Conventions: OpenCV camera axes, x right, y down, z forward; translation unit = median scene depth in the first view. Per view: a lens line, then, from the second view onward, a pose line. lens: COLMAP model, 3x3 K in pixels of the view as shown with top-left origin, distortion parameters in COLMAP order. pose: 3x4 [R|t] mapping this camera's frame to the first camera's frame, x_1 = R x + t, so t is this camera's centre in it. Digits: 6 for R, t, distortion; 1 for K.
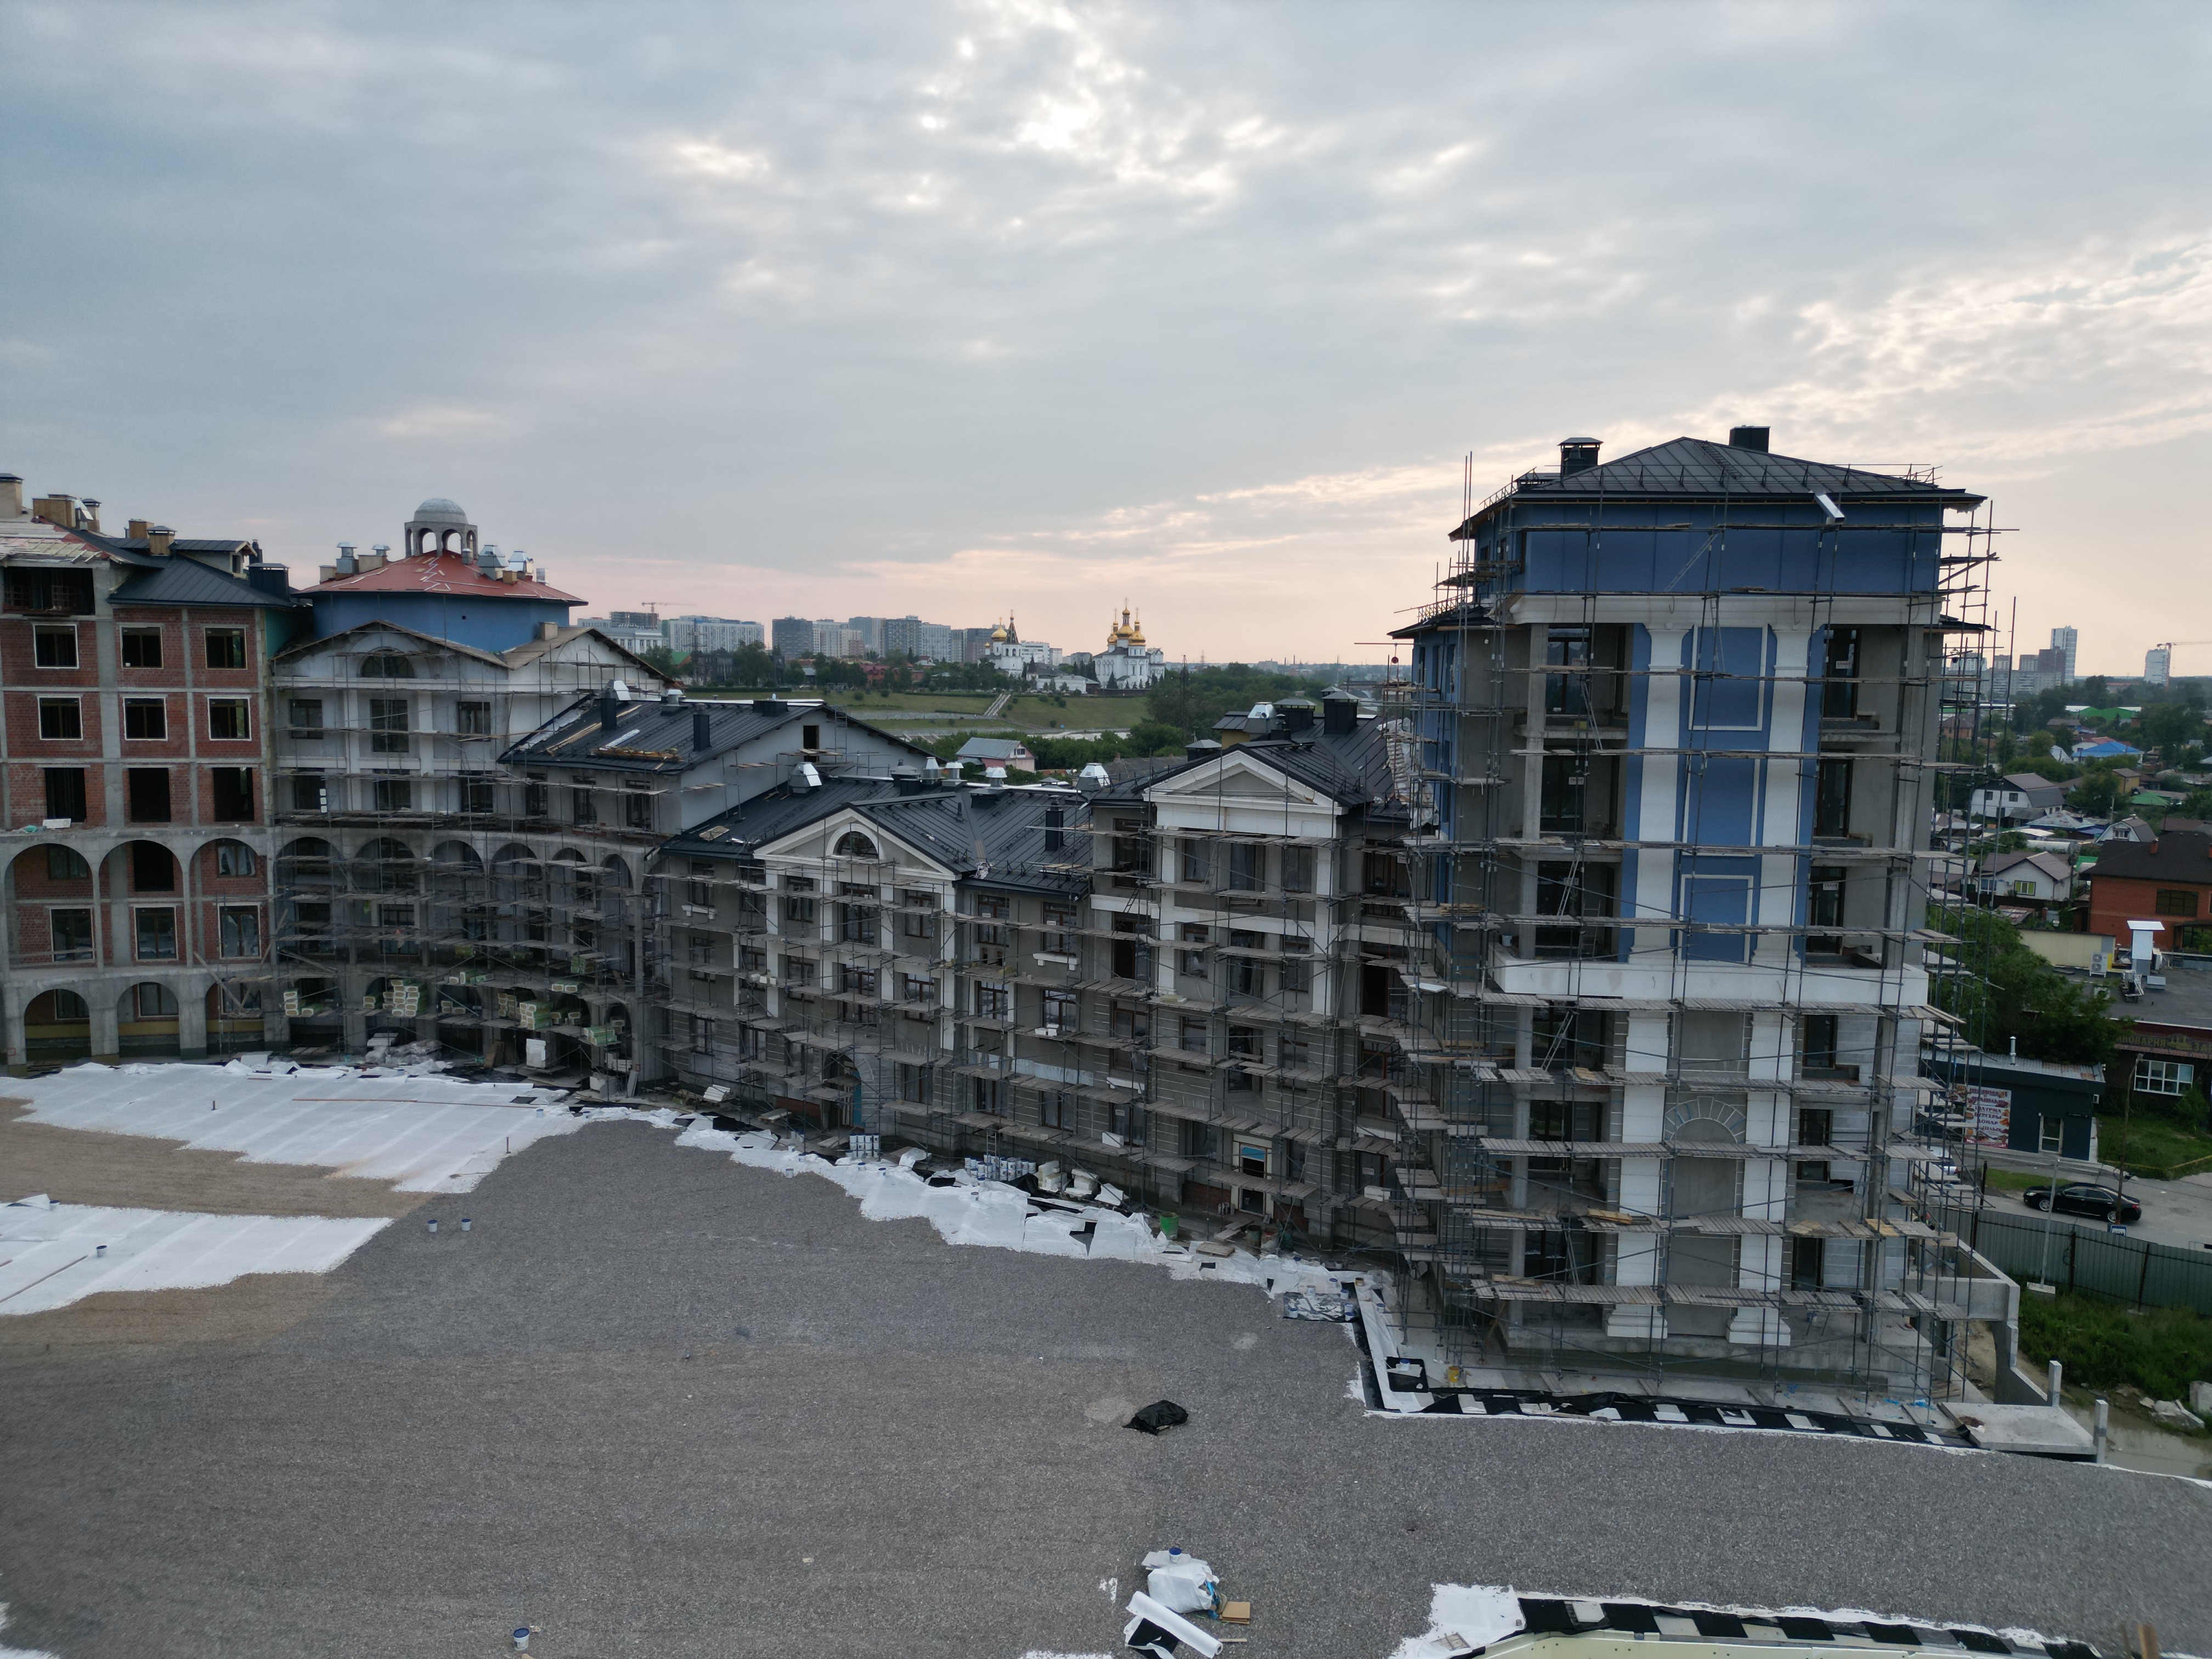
lens RADIAL K [[1542.2, 0, 1104.2], [0, 1542.2, 818.5], [0, 0, 1]] dist [0.081925, -0.086710]
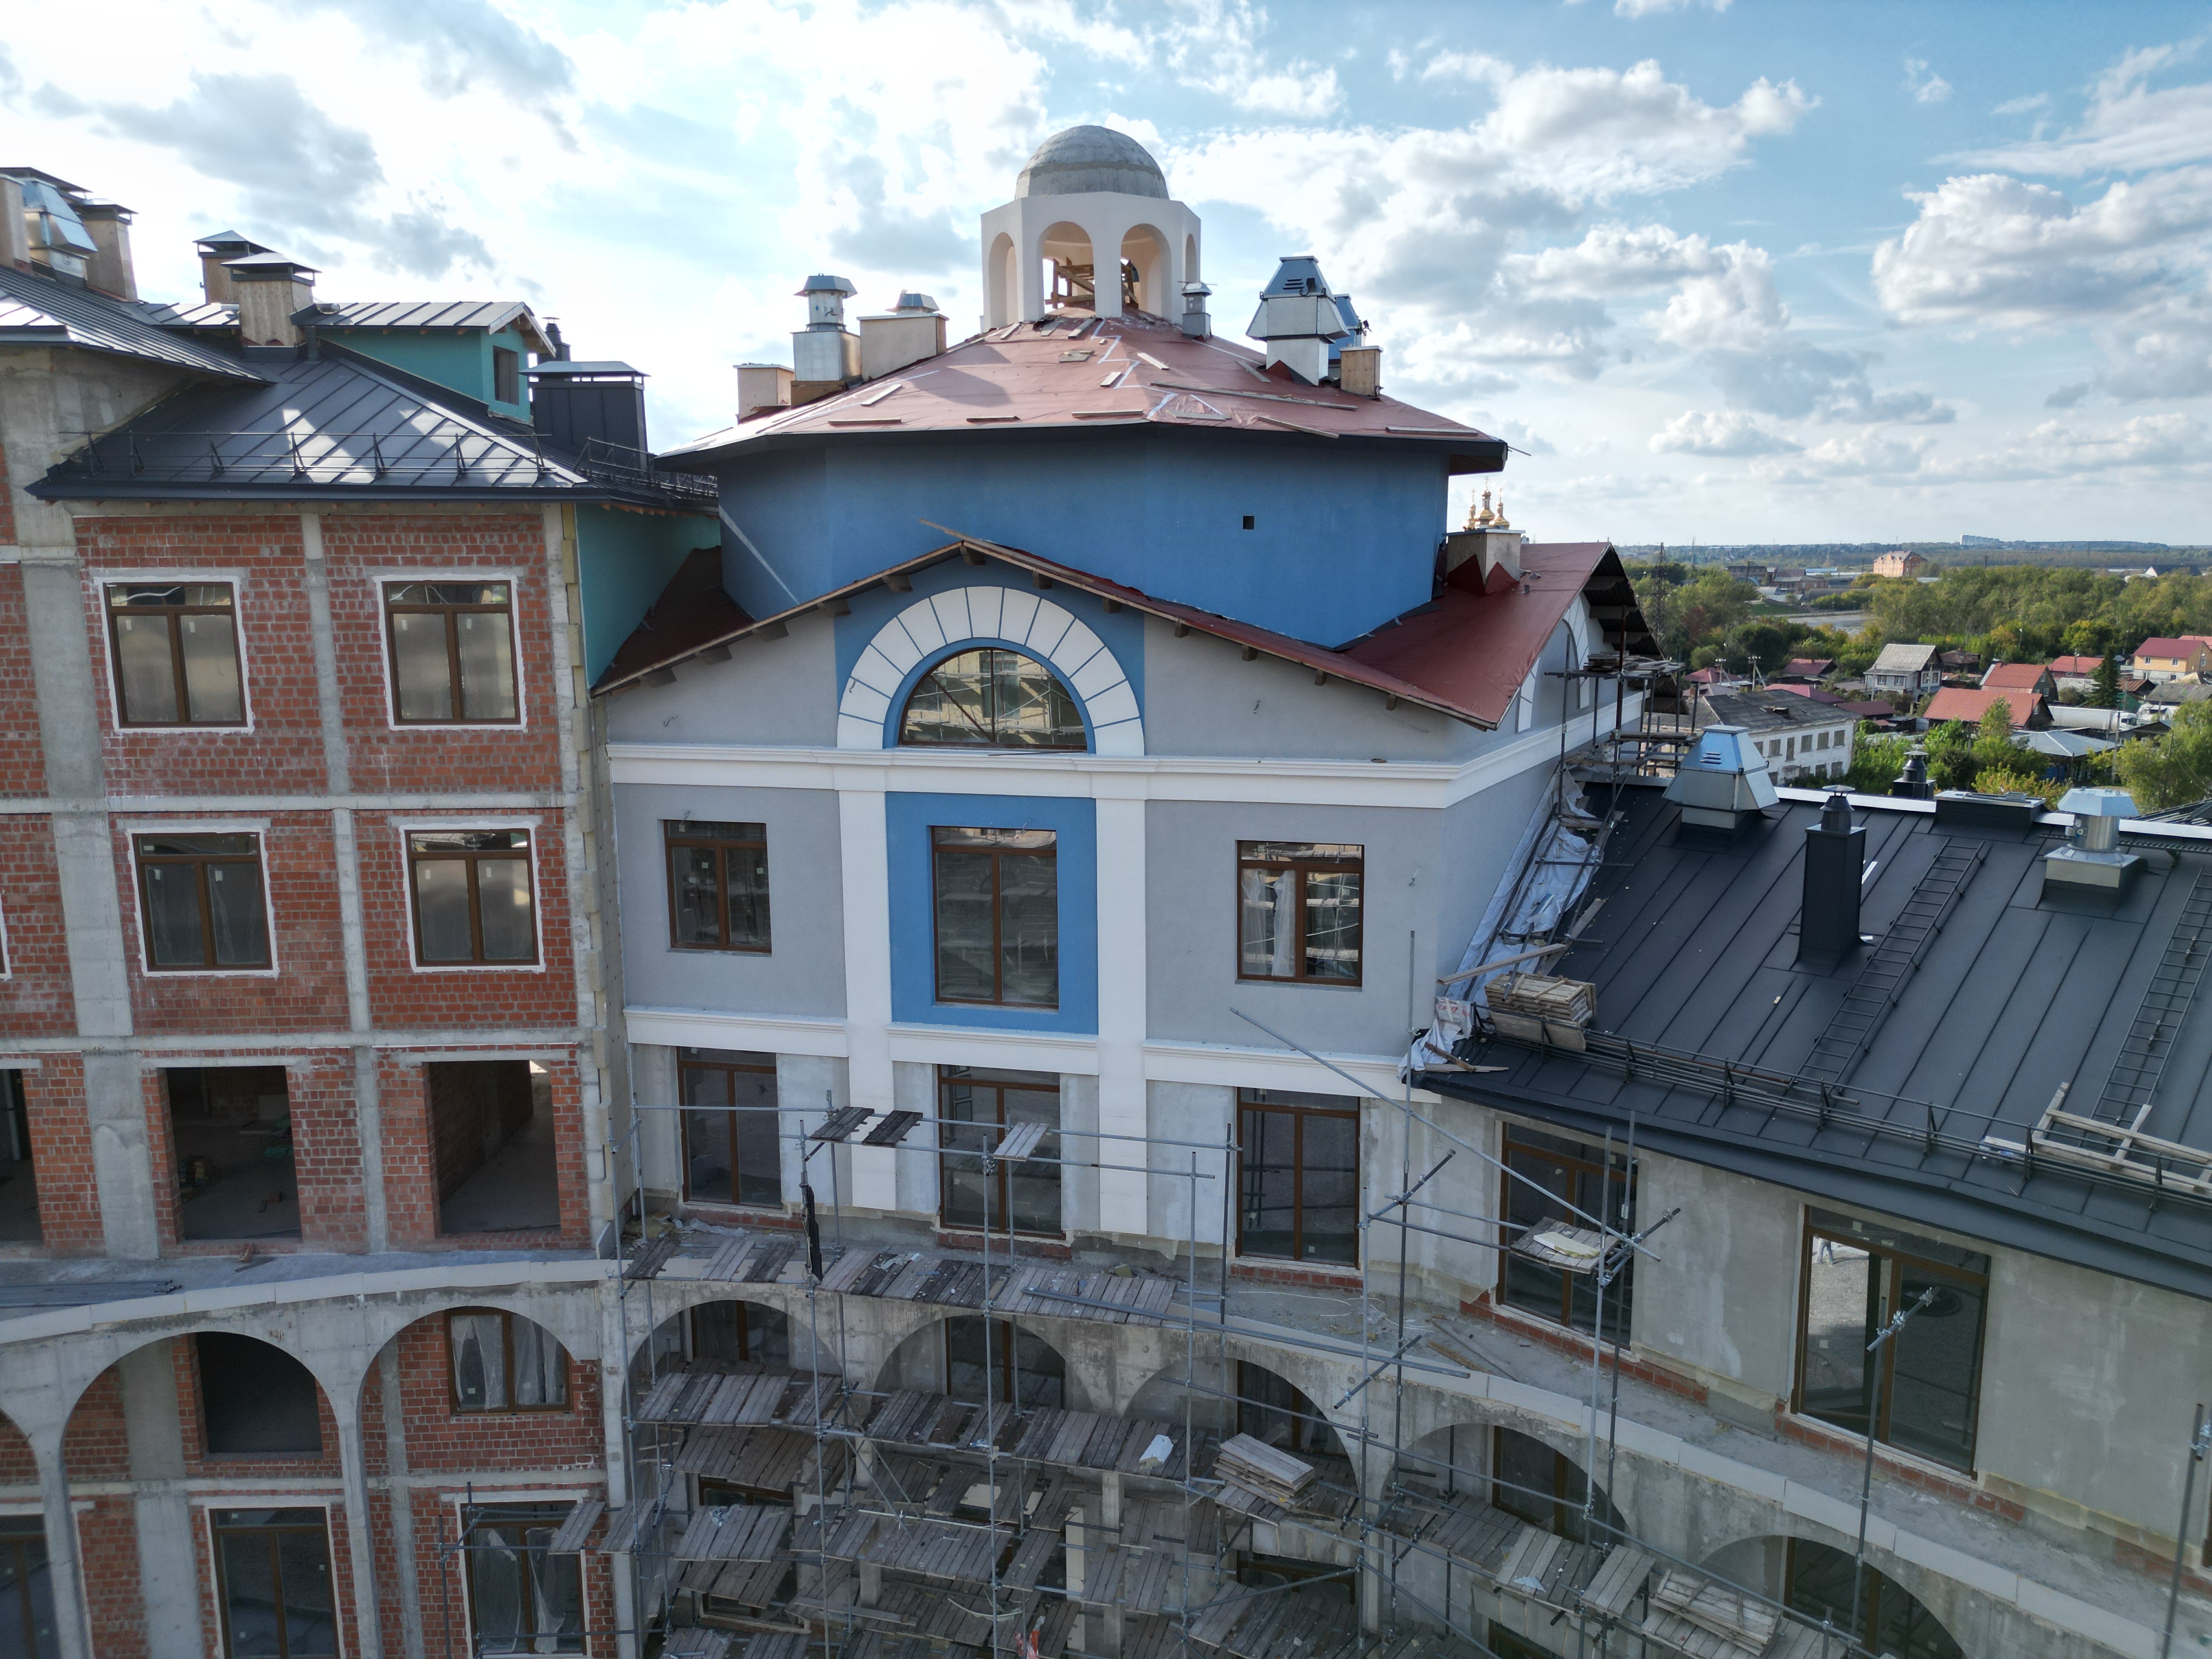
lens RADIAL K [[1542.2, 0, 1104.2], [0, 1542.2, 818.5], [0, 0, 1]] dist [0.081925, -0.086710]
pose [[0.984098, 0.010364, -0.177322, -0.394127], [0.002023, 0.997578, 0.069529, -0.097935], [0.177613, -0.068782, 0.981694, 0.742368]]
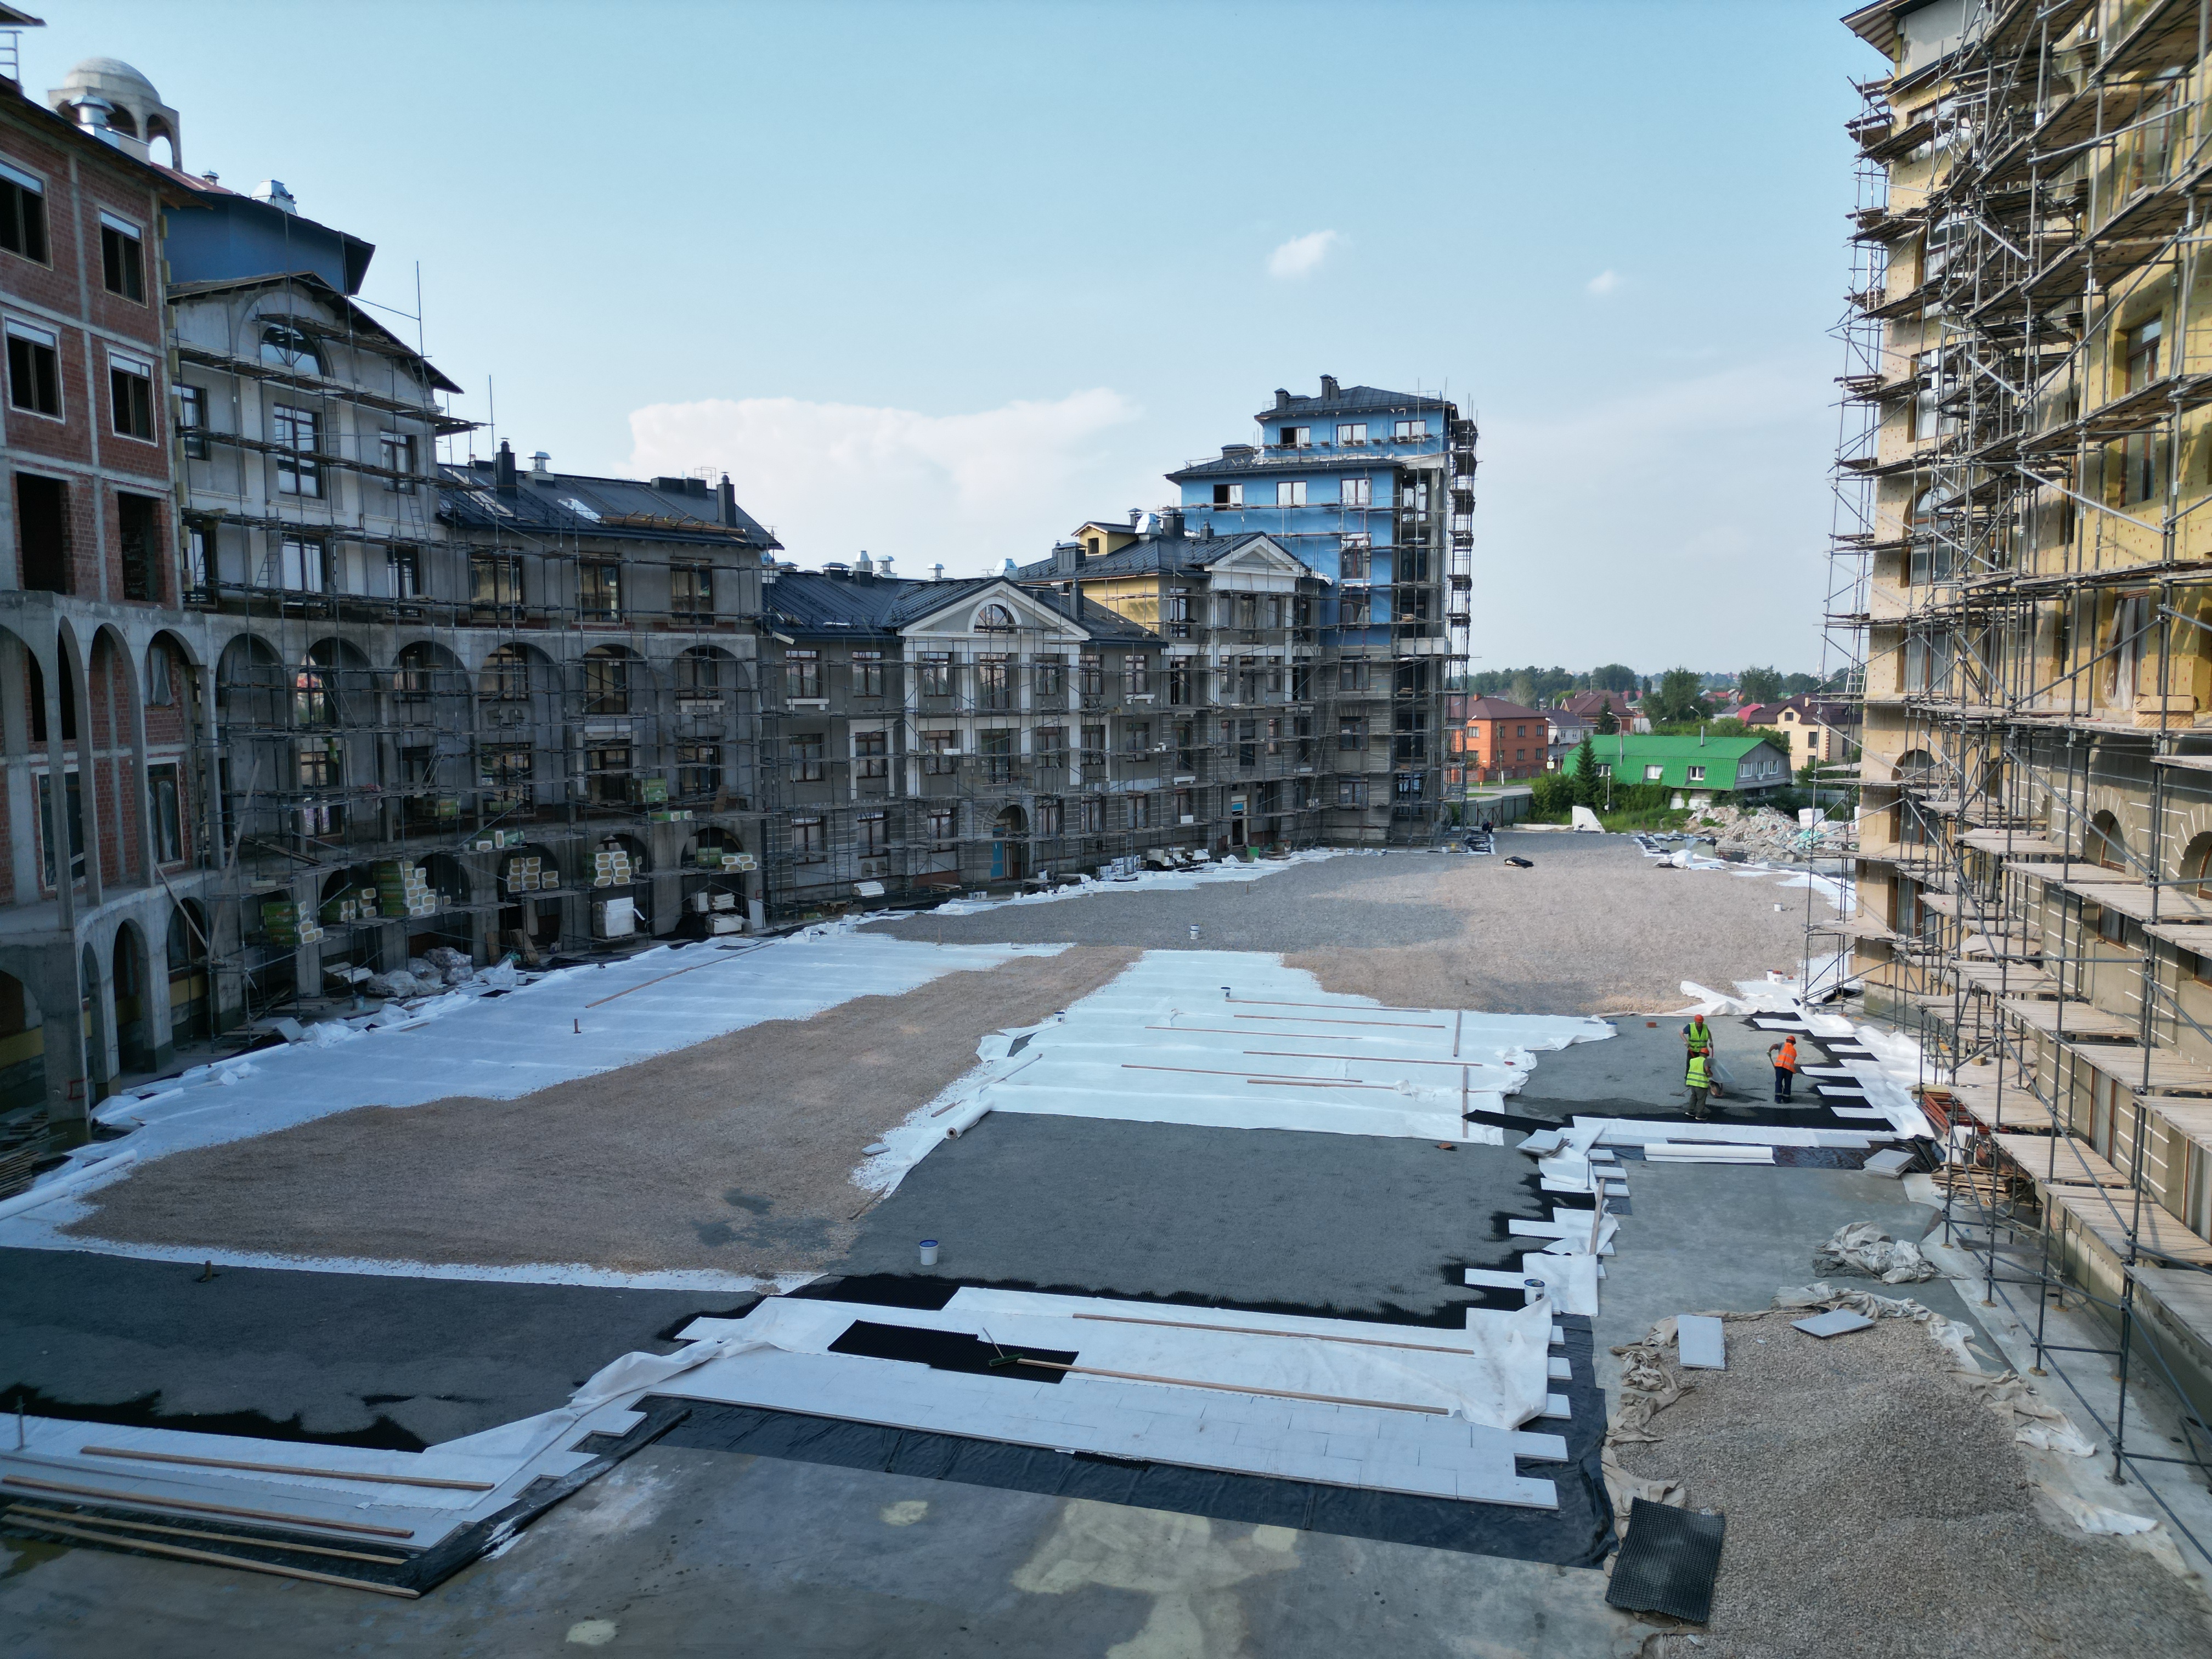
lens RADIAL K [[1542.2, 0, 1104.2], [0, 1542.2, 818.5], [0, 0, 1]] dist [0.081925, -0.086710]
pose [[0.180537, -0.096779, 0.978795, -1.020709], [0.109991, 0.990892, 0.077688, 0.068304], [-0.977399, 0.093633, 0.189537, 0.604429]]
